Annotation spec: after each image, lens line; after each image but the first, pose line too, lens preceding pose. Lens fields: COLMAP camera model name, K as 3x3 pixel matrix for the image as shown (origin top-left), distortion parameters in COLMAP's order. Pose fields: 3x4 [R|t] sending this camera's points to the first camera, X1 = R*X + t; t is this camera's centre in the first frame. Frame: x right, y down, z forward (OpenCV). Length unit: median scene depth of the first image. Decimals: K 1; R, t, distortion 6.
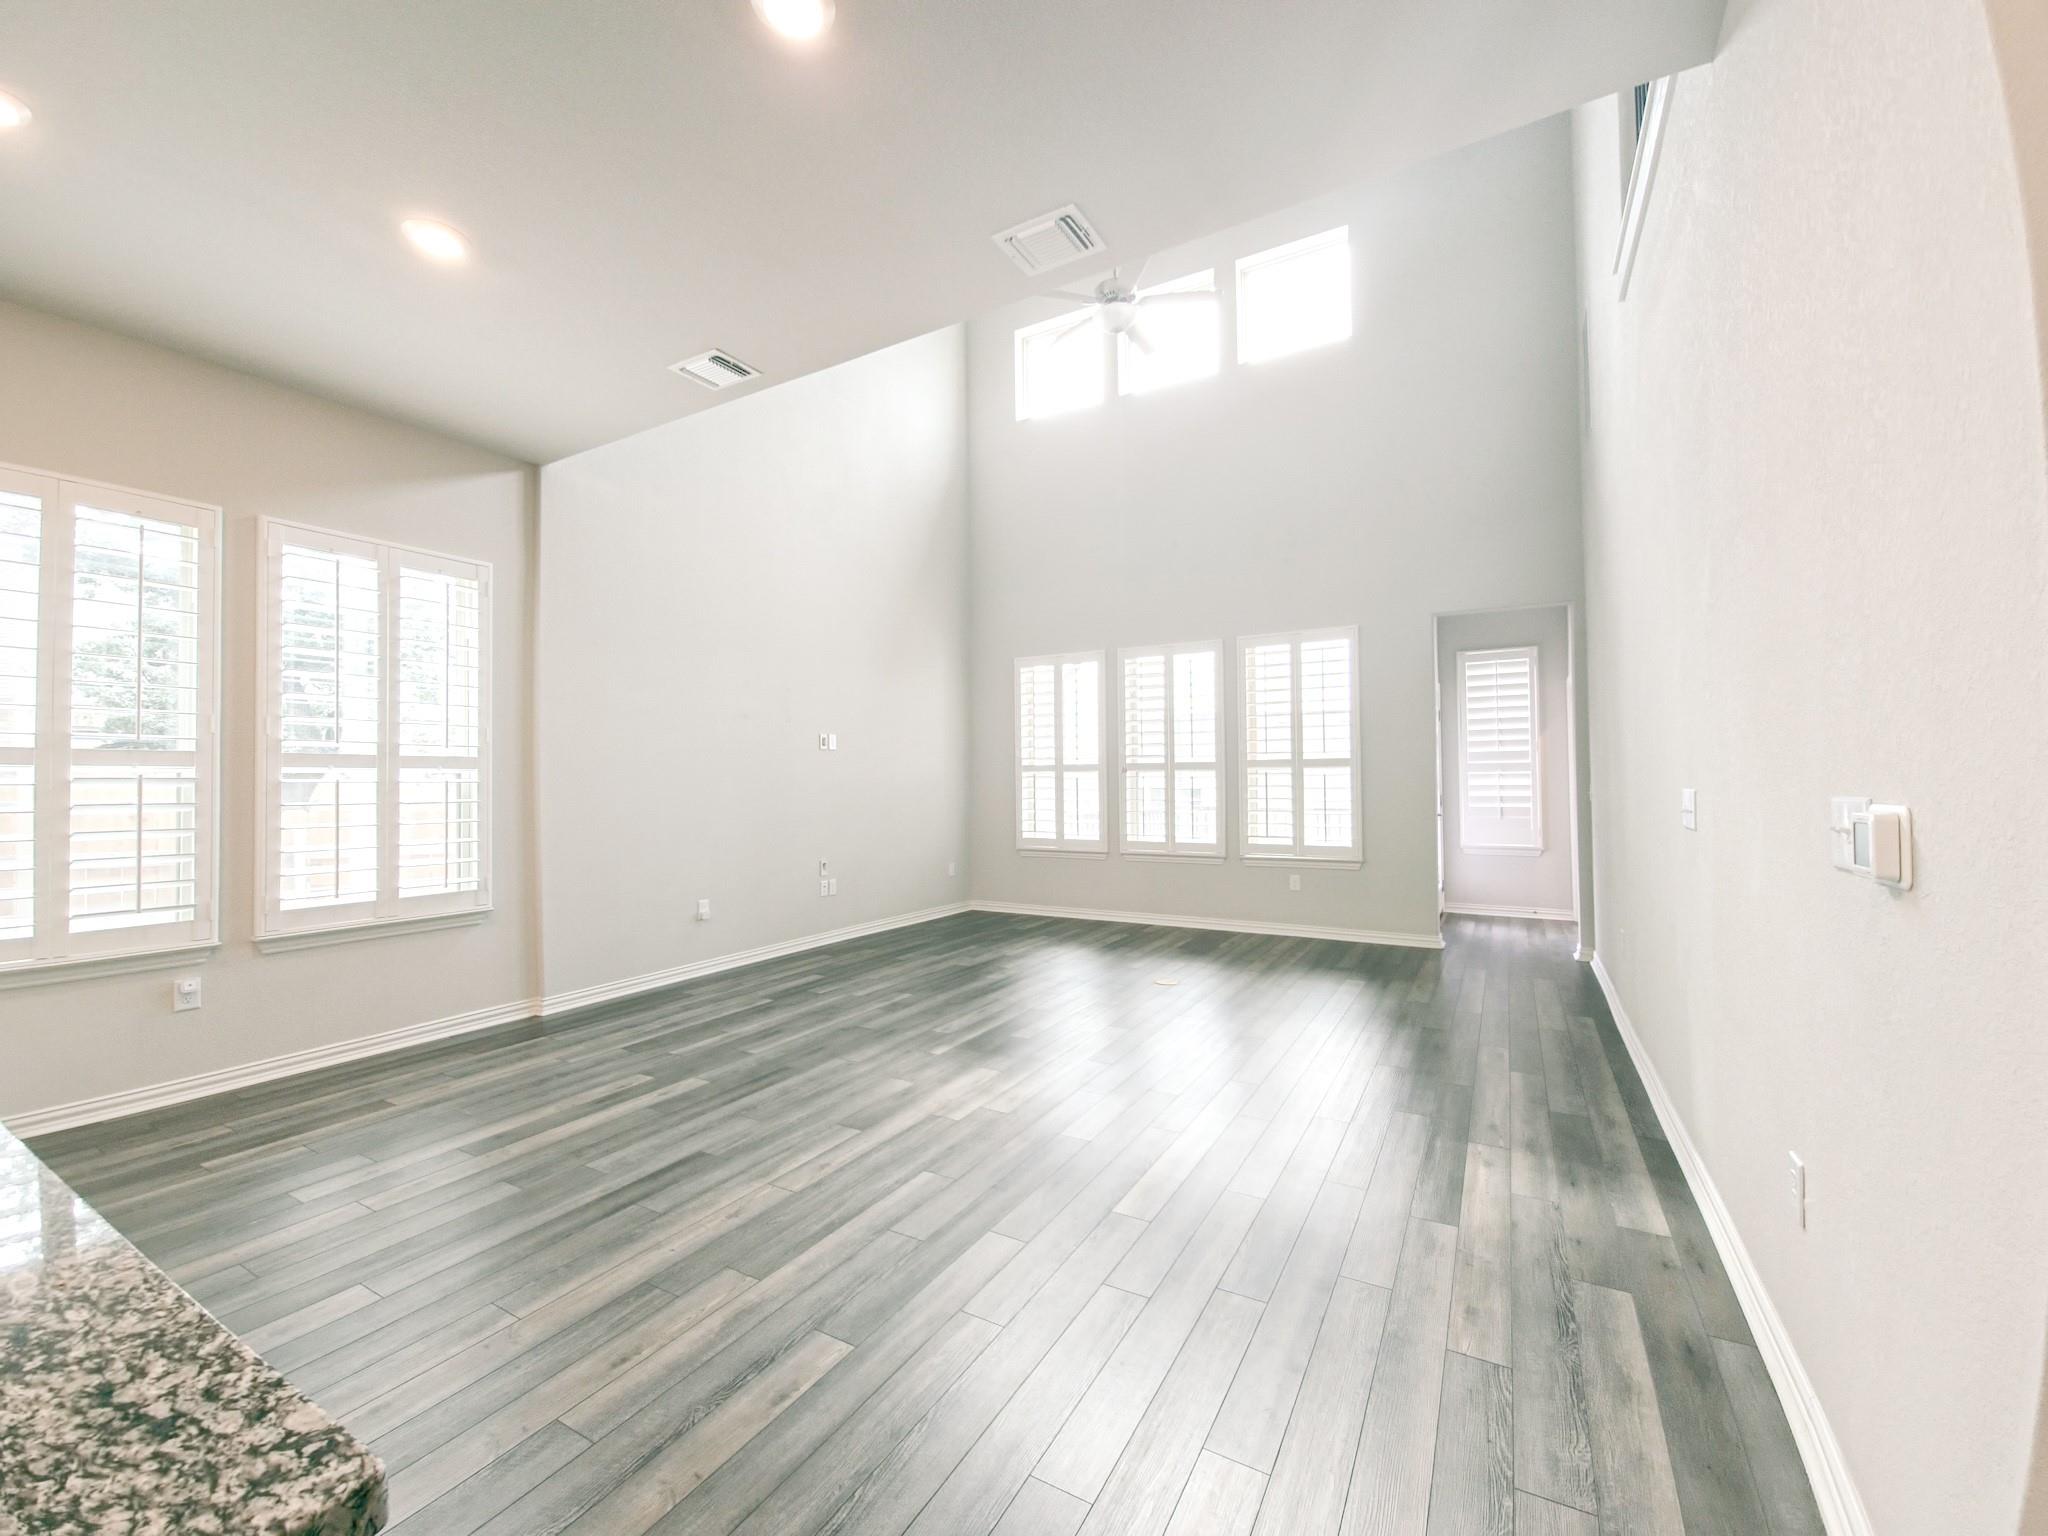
lens RADIAL K [[839.9, 0, 1022.5], [0, 839.9, 770.4], [0, 0, 1]] dist [0.005922, -0.004581]
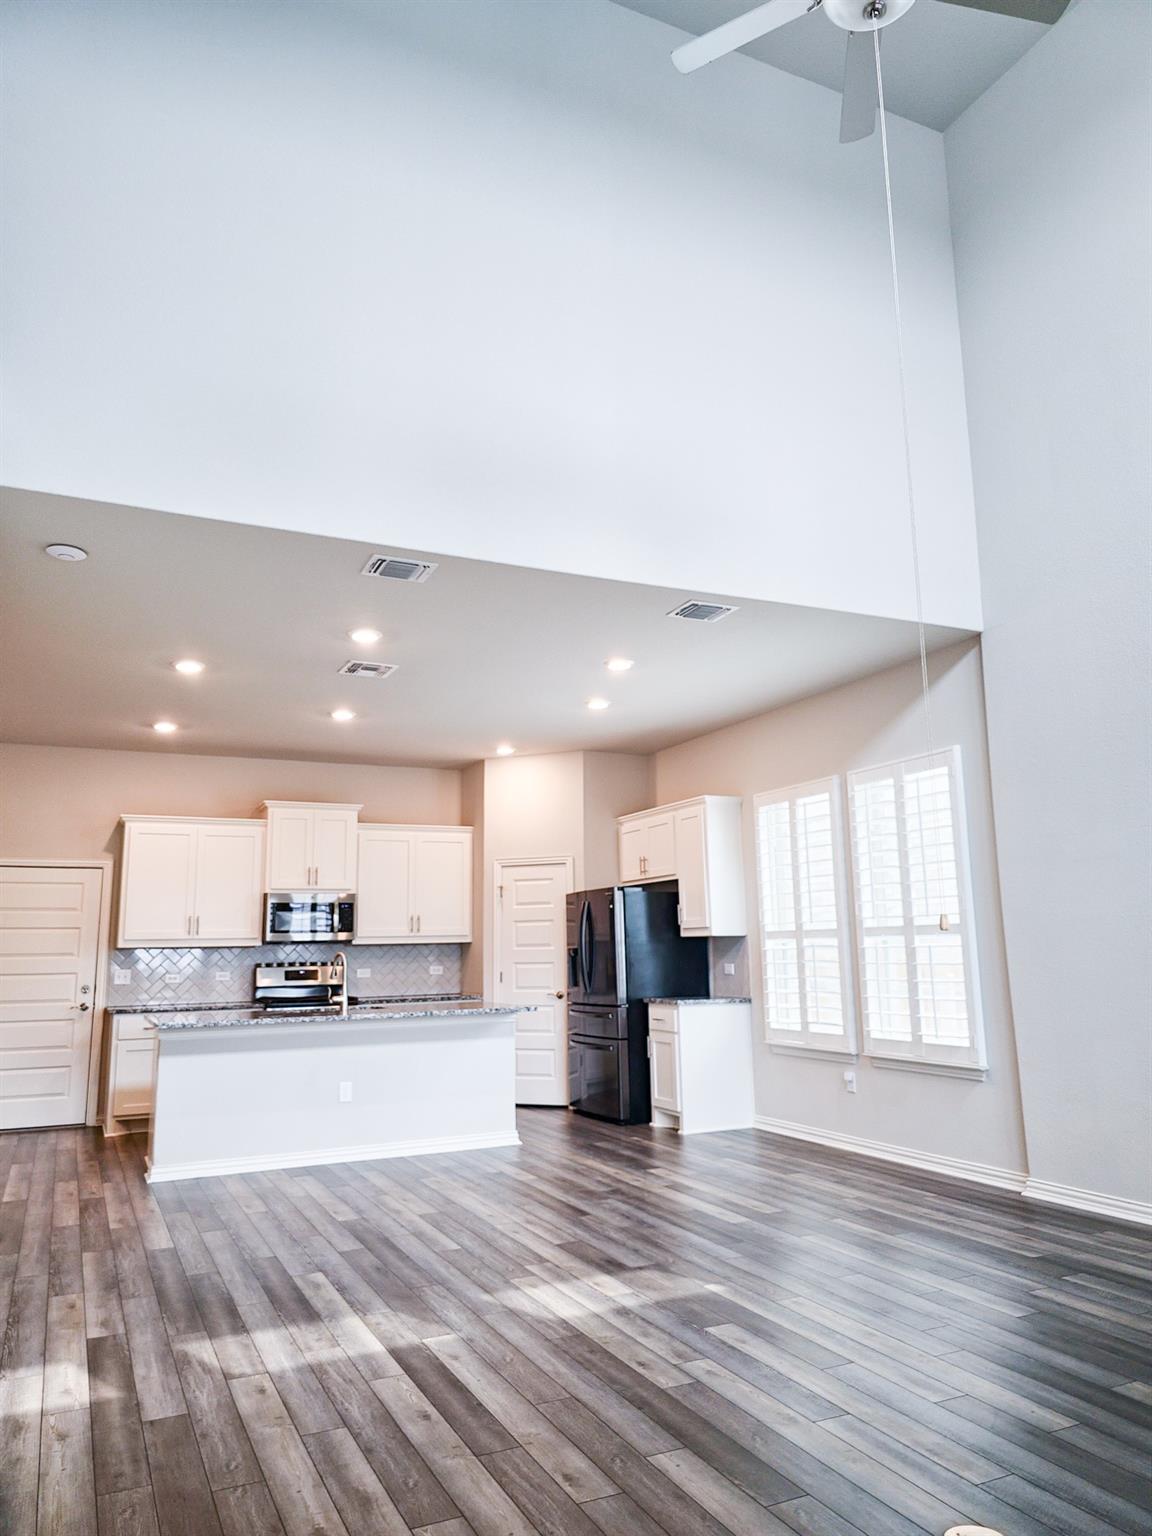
lens RADIAL K [[1045.7, 0, 565.0], [0, 1045.7, 764.8], [0, 0, 1]] dist [0.066767, -0.070869]
pose [[-0.576454, -0.129291, -0.806836, 0.873768], [0.032762, 0.982952, -0.180921, 0.014384], [0.816473, -0.130726, -0.562391, 1.511927]]
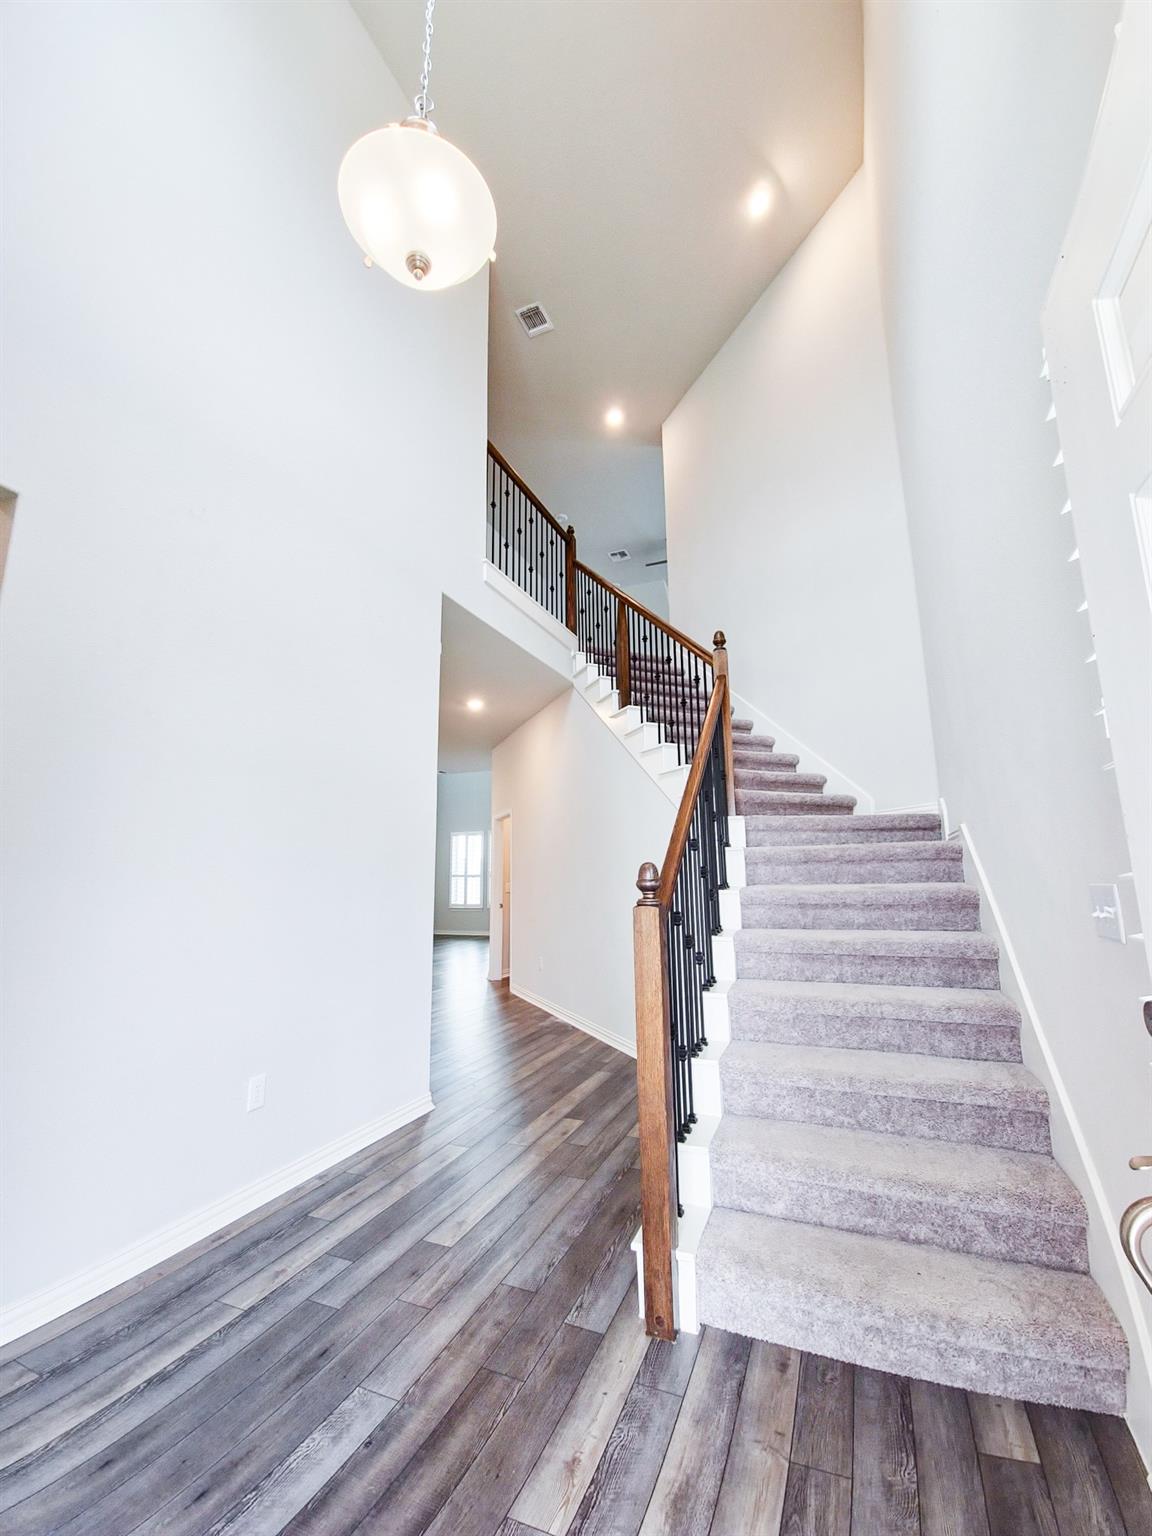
lens RADIAL K [[629.9, 0, 573.1], [0, 629.9, 768.0], [0, 0, 1]] dist [0.005922, -0.004581]
pose [[0.994064, 0.020377, 0.106869, -0.469321], [-0.002315, 0.986043, -0.166473, -0.020111], [-0.108770, 0.165238, 0.980237, -2.700272]]
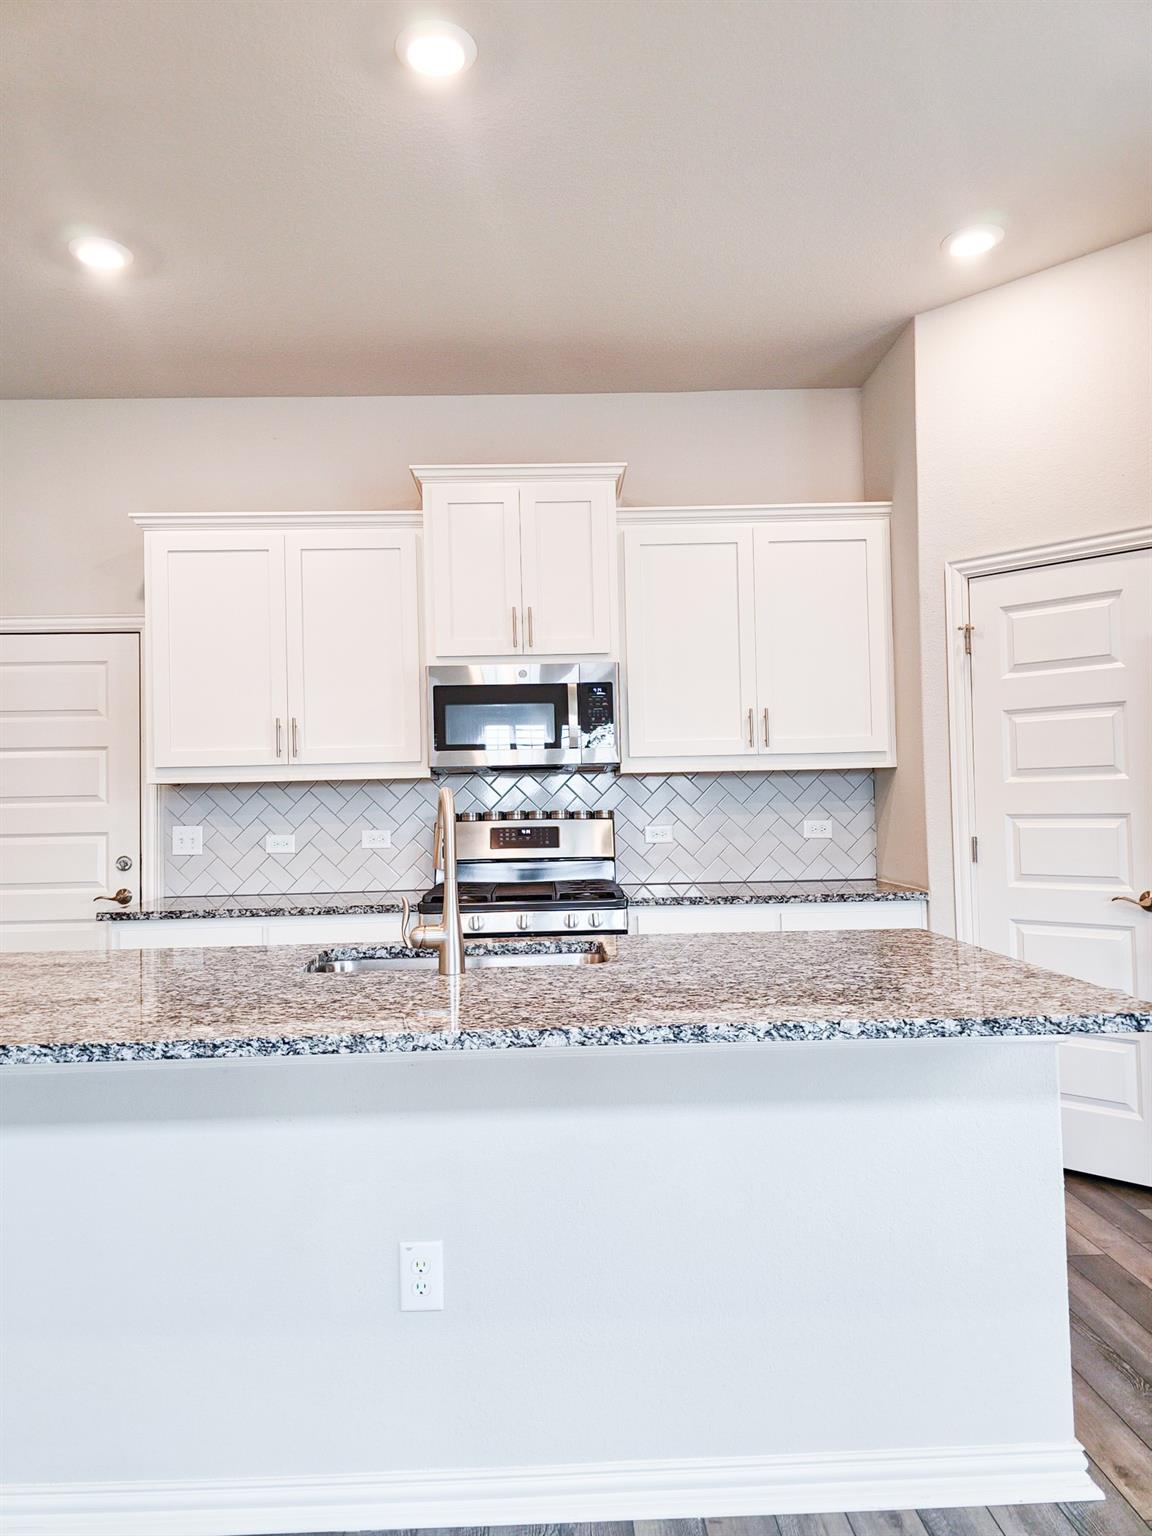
lens RADIAL K [[1045.7, 0, 565.0], [0, 1045.7, 769.4], [0, 0, 1]] dist [0.066767, -0.070869]
pose [[-0.855049, 0.010202, -0.518447, -0.175825], [0.037231, 0.998434, -0.041757, 0.006735], [0.517209, -0.055007, -0.854090, 0.650528]]
